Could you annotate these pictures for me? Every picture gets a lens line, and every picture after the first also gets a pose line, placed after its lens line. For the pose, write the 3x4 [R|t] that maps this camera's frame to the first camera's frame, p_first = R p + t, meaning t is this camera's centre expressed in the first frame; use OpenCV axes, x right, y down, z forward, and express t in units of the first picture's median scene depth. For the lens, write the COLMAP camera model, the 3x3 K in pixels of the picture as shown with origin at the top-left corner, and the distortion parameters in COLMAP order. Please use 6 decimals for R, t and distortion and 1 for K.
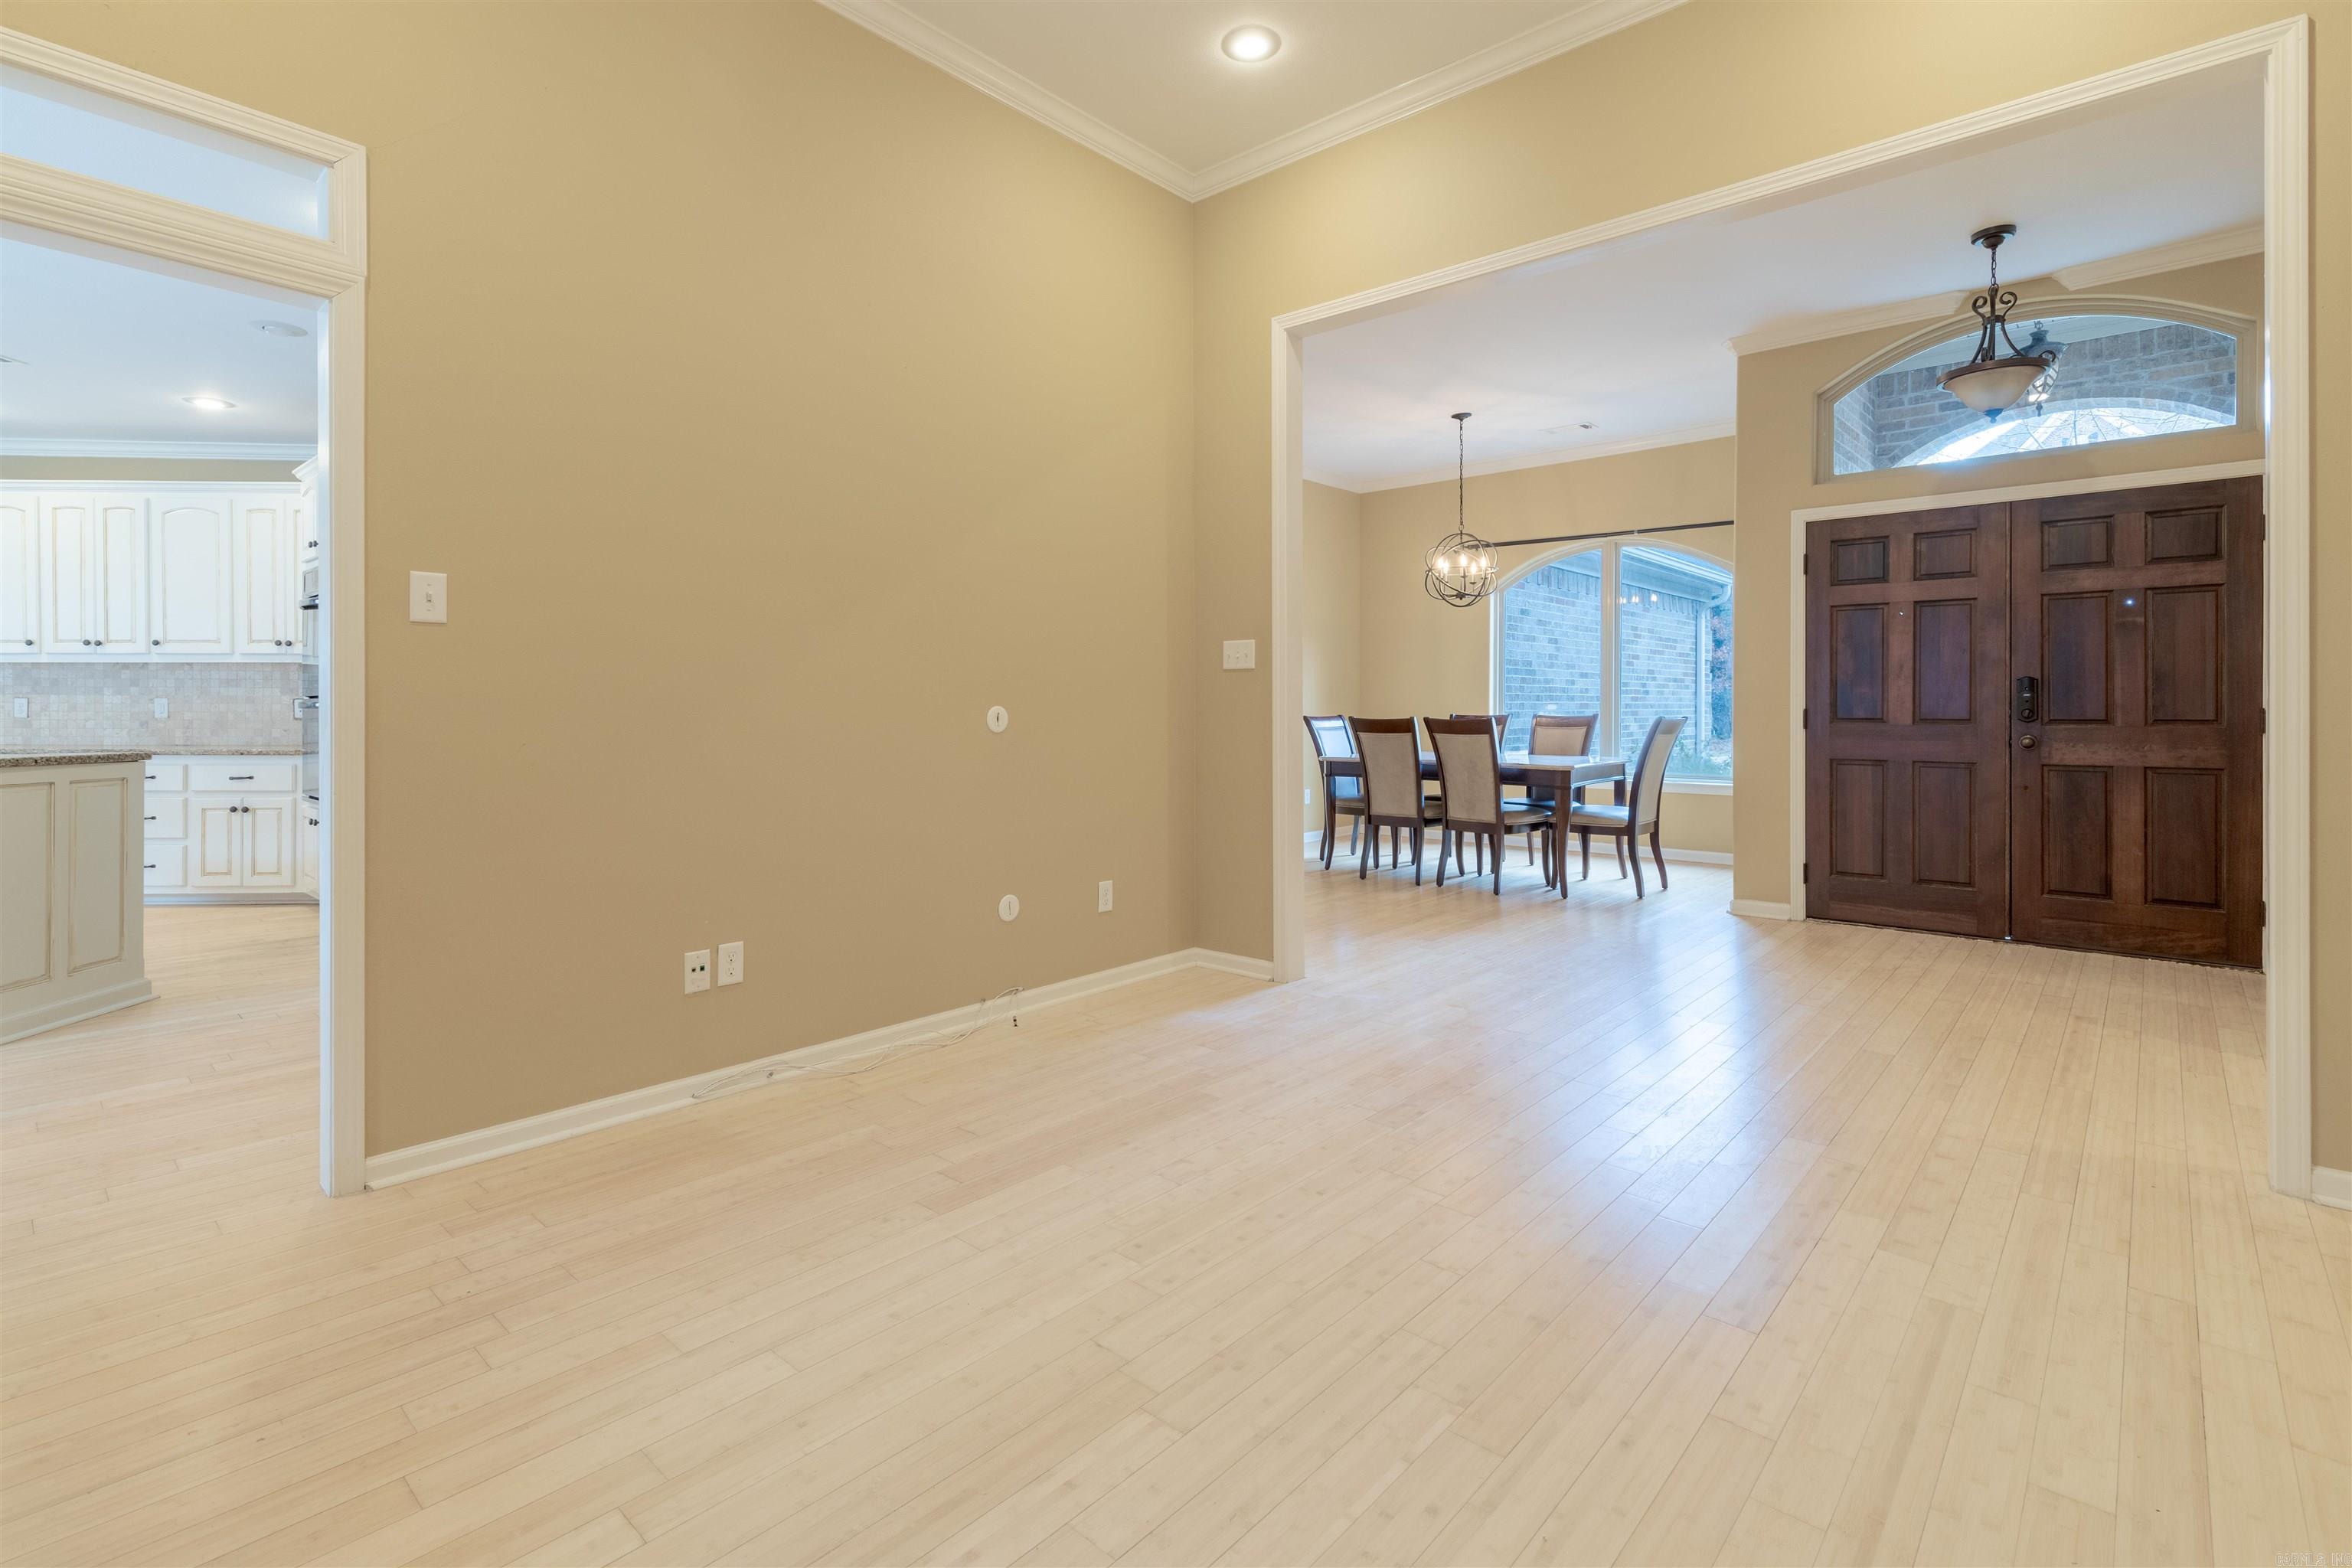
lens RADIAL K [[1074.8, 0, 1184.1], [0, 1074.8, 707.0], [0, 0, 1]] dist [0.006719, -0.001635]
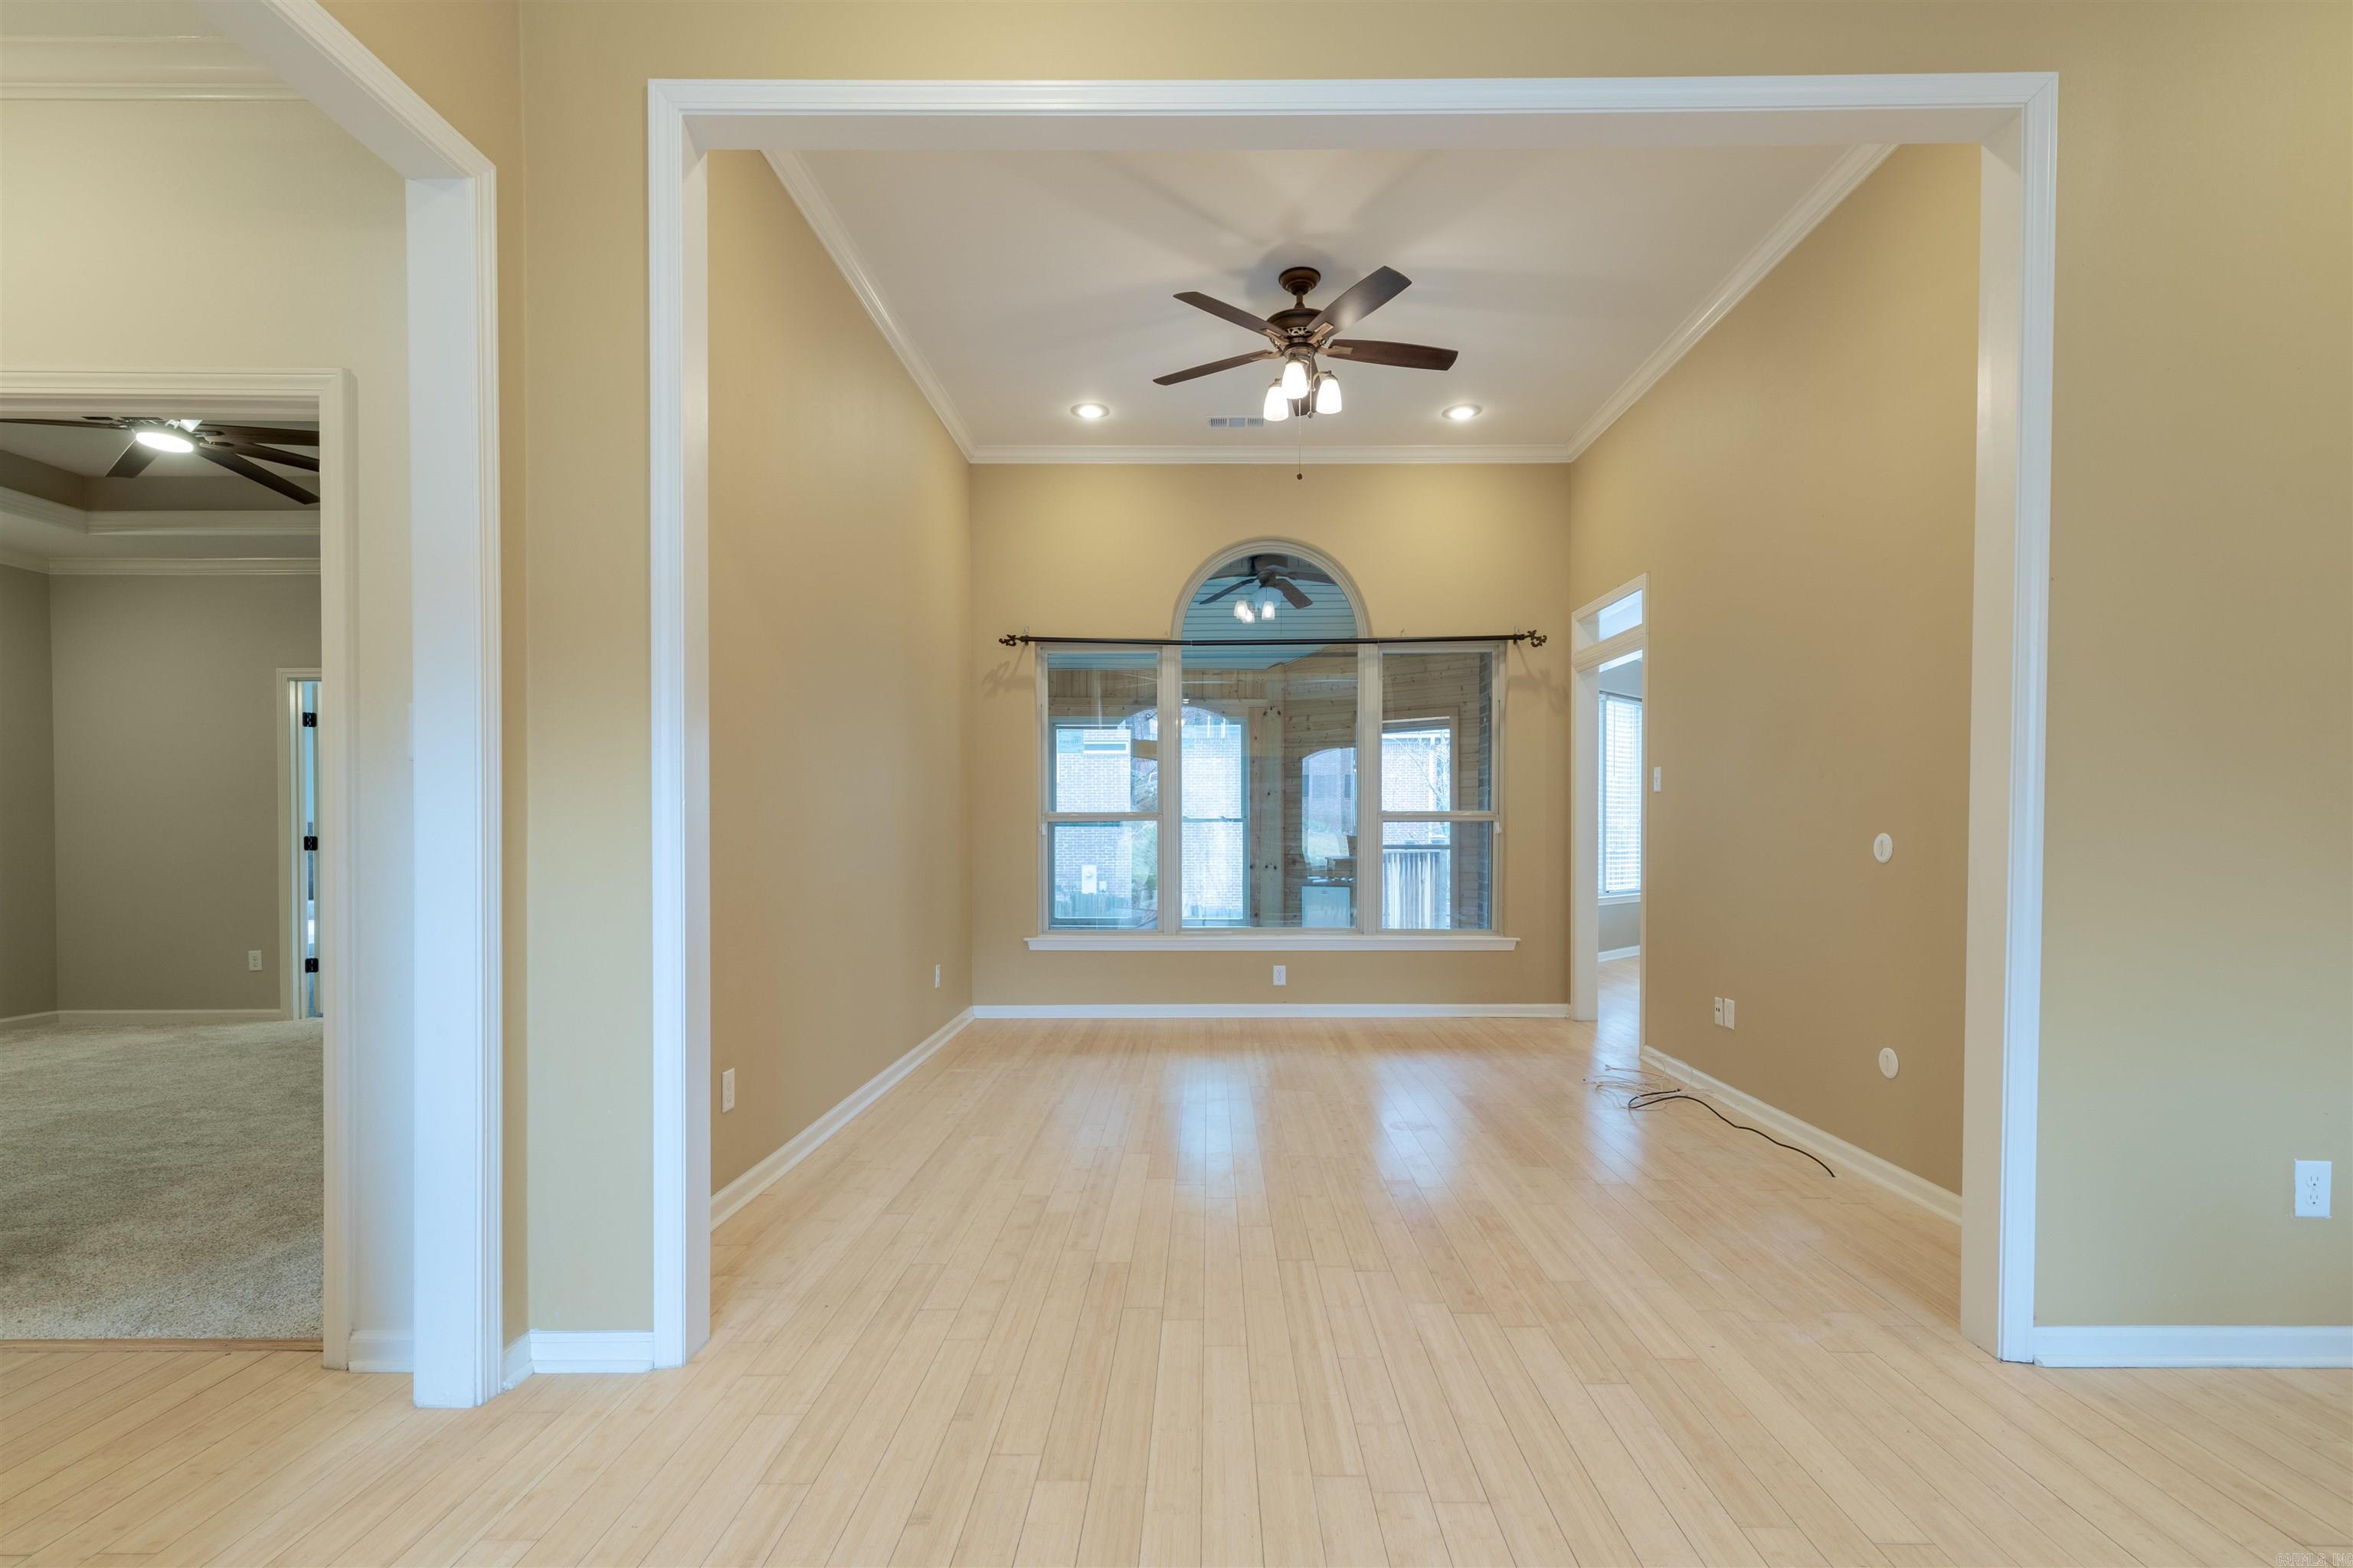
lens RADIAL K [[1075.3, 0, 1213.9], [0, 1075.3, 858.5], [0, 0, 1]] dist [0.006719, -0.001635]
pose [[-0.738629, 0.017481, -0.673885, 0.606877], [0.003798, 0.999756, 0.021772, 0.000341], [0.674101, 0.013522, -0.738515, 0.926608]]
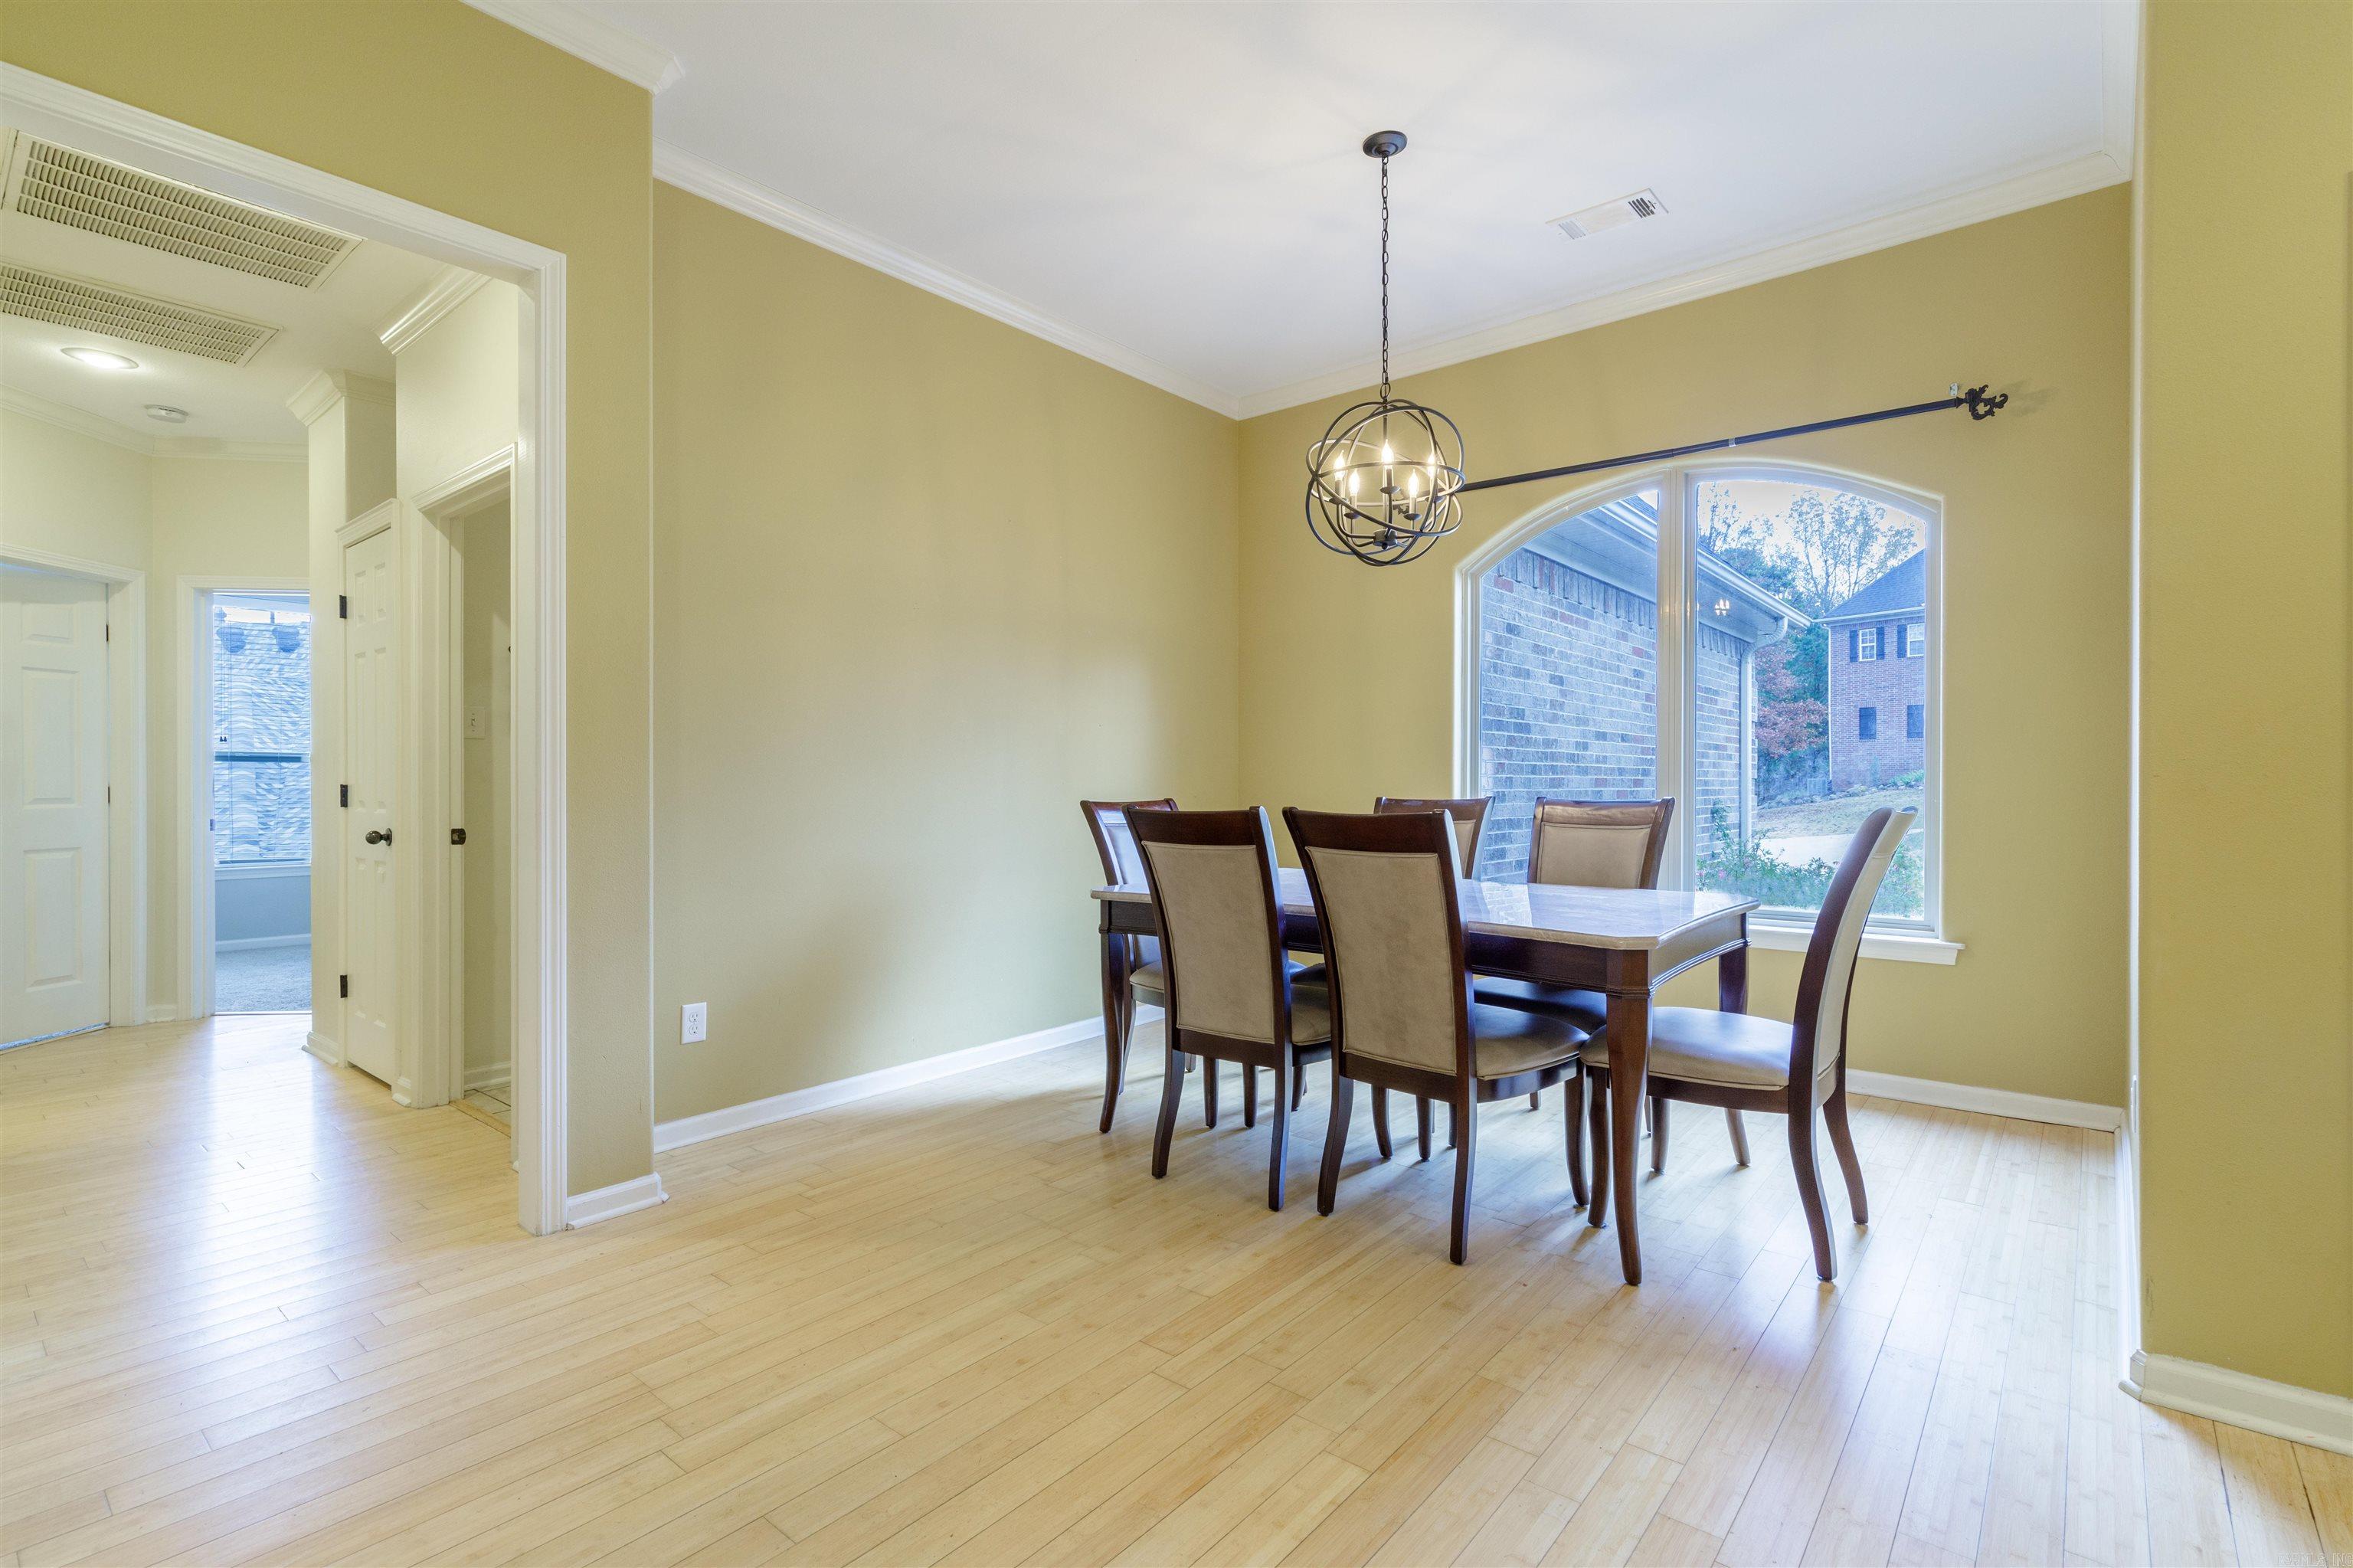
lens RADIAL K [[1075.3, 0, 1230.2], [0, 1075.3, 784.5], [0, 0, 1]] dist [0.006719, -0.001635]
pose [[0.998291, 0.000373, 0.058434, 0.217970], [-0.000327, 1.000000, -0.000791, 0.001434], [-0.058435, 0.000770, 0.998291, 0.722360]]
